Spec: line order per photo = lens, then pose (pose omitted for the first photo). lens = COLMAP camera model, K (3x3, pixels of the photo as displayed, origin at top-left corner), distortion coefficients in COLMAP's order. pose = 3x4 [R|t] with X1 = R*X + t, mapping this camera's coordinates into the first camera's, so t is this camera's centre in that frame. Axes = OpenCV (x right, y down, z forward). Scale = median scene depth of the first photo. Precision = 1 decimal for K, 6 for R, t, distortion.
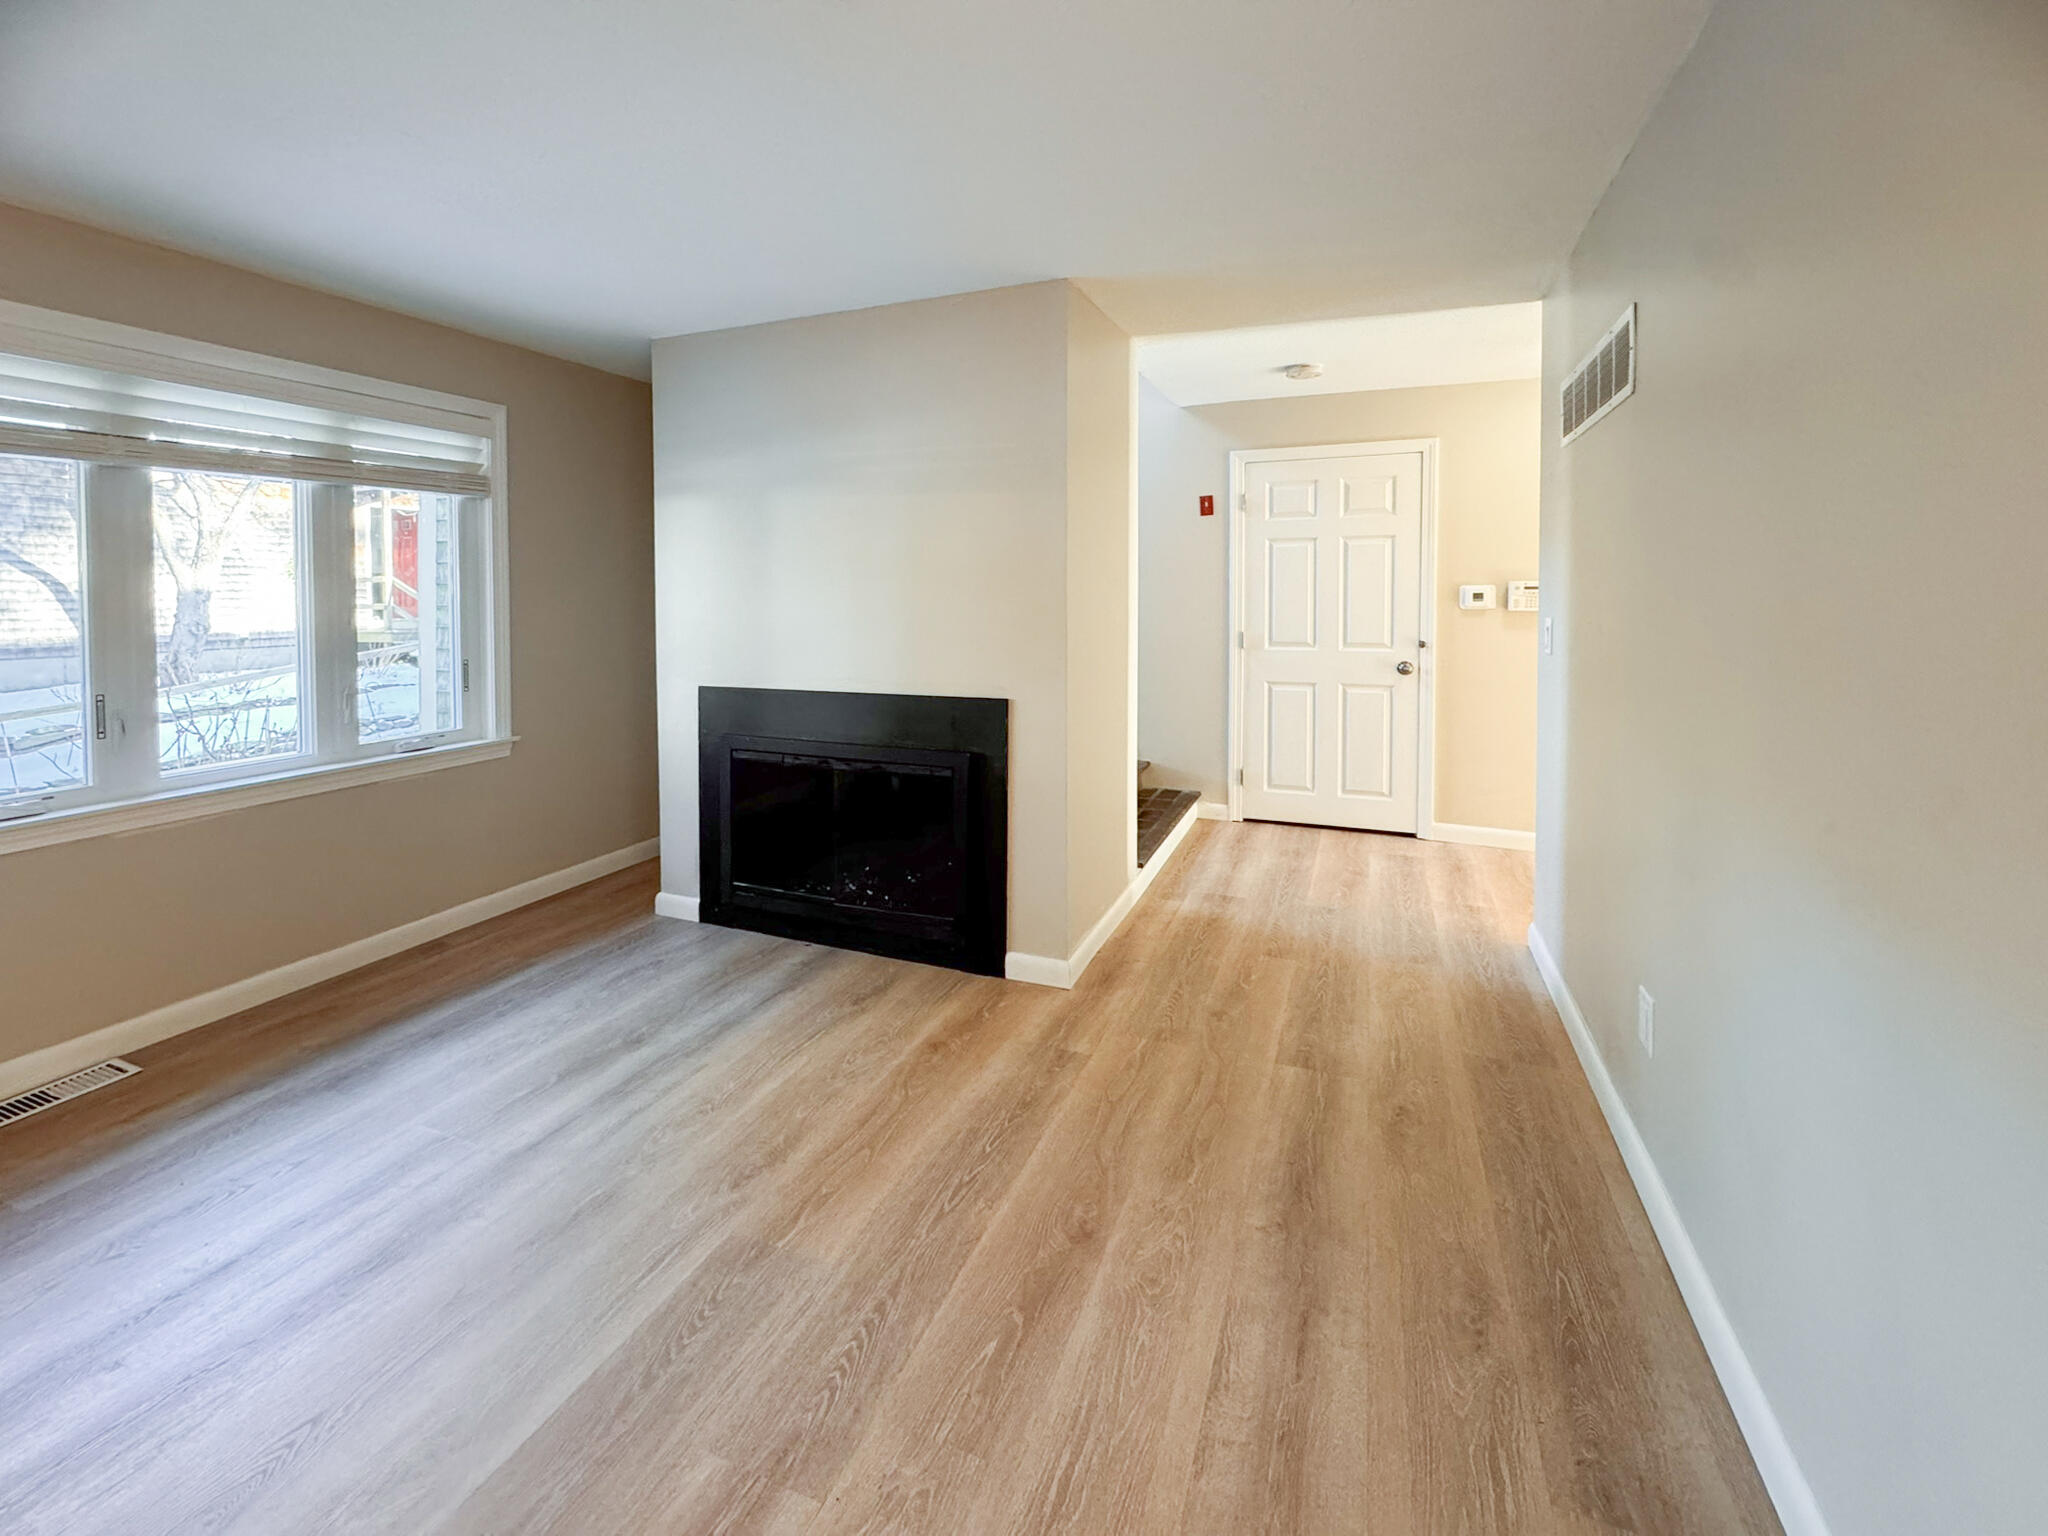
lens RADIAL K [[834.1, 0, 1025.1], [0, 834.1, 730.6], [0, 0, 1]] dist [0.000924, -0.004698]
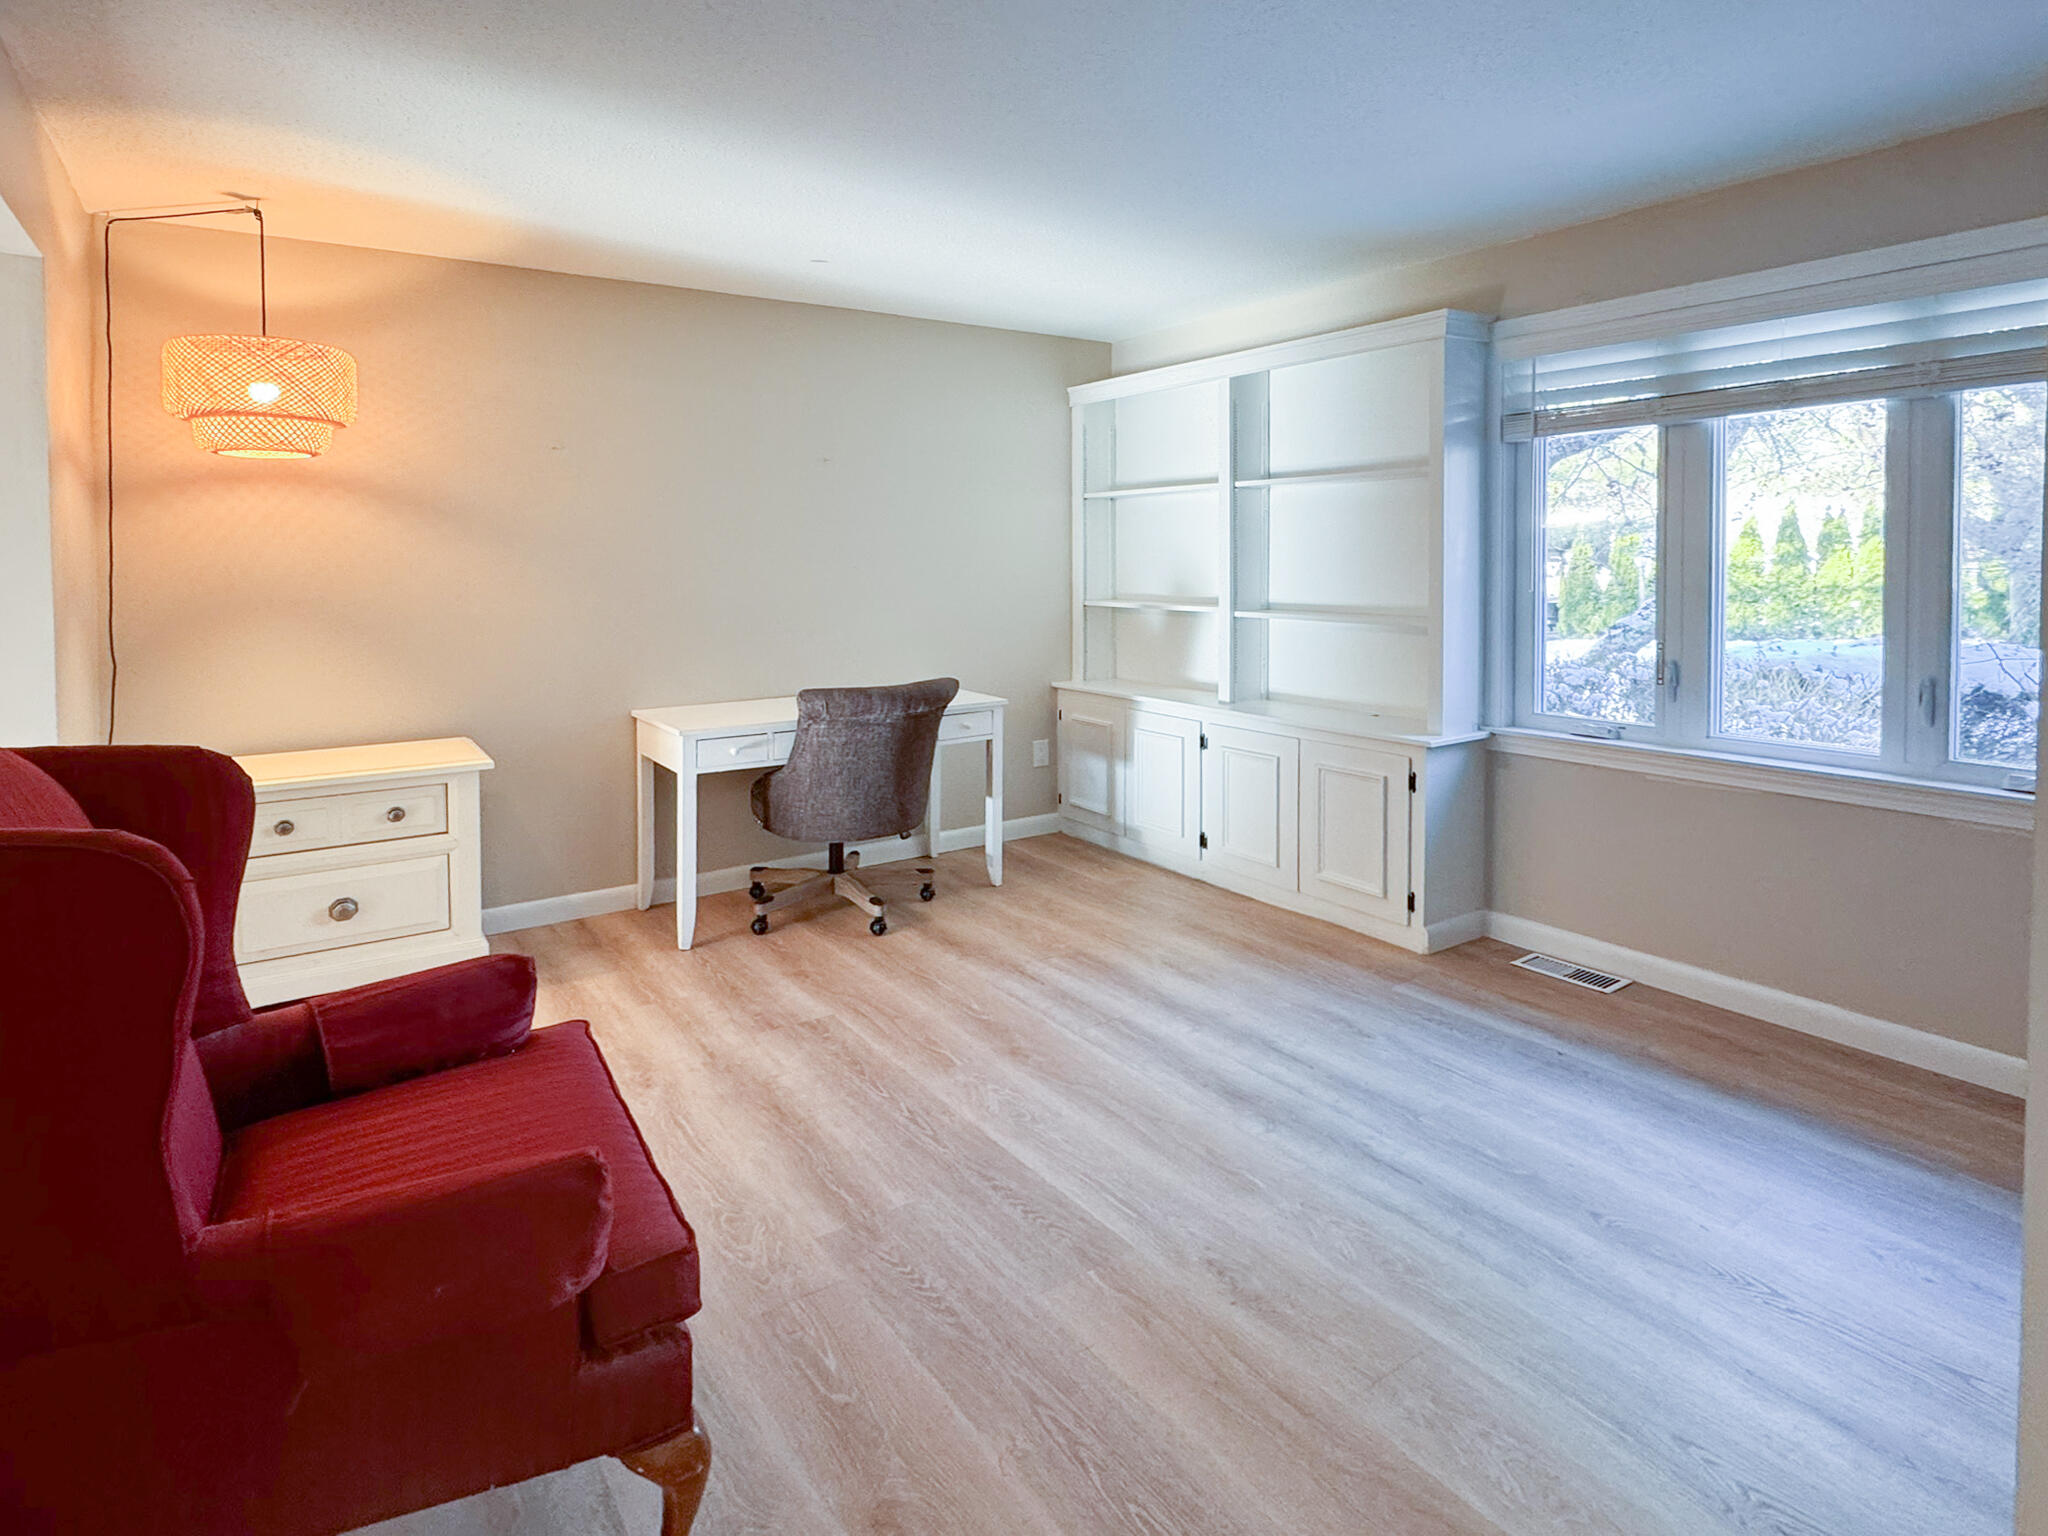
lens RADIAL K [[1115.8, 0, 1062.7], [0, 1115.8, 766.6], [0, 0, 1]] dist [-0.000859, -0.000436]
pose [[-0.531333, 0.169702, -0.829992, 0.579009], [-0.121975, 0.954198, 0.273182, -0.224689], [0.838336, 0.246389, -0.486298, 1.269469]]
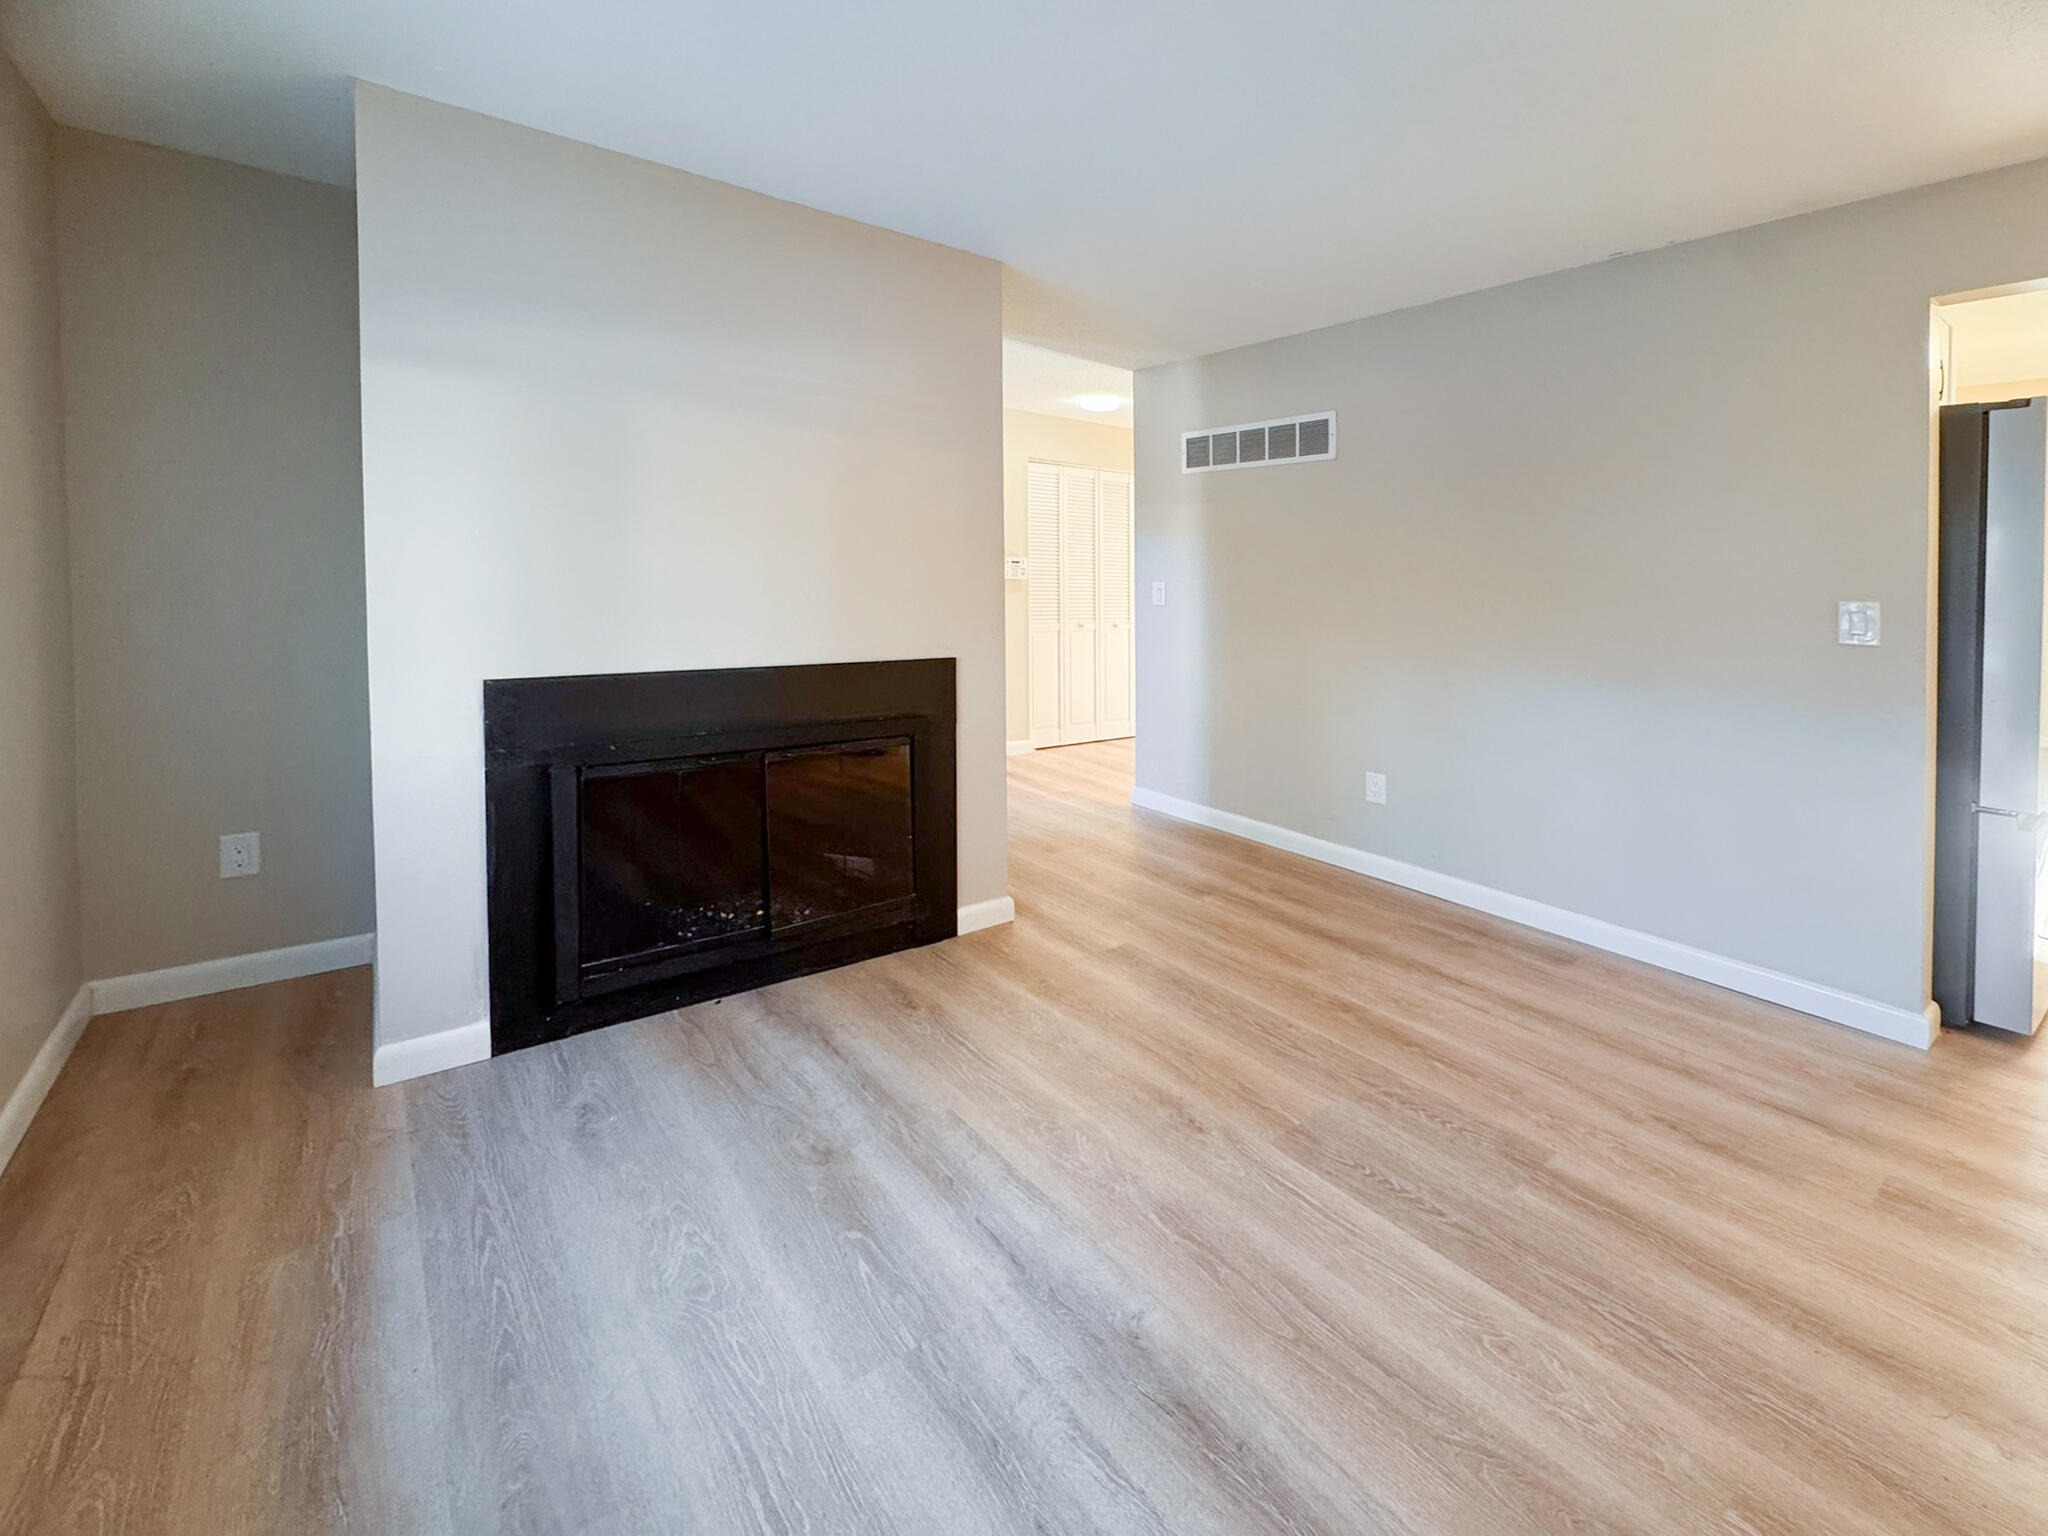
lens RADIAL K [[818.3, 0, 1020.2], [0, 818.3, 705.7], [0, 0, 1]] dist [-0.008947, 0.000262]
pose [[0.550147, -0.114455, 0.827187, -1.201135], [0.107182, 0.992048, 0.065981, -0.055473], [-0.828161, 0.052361, 0.558039, 0.583630]]
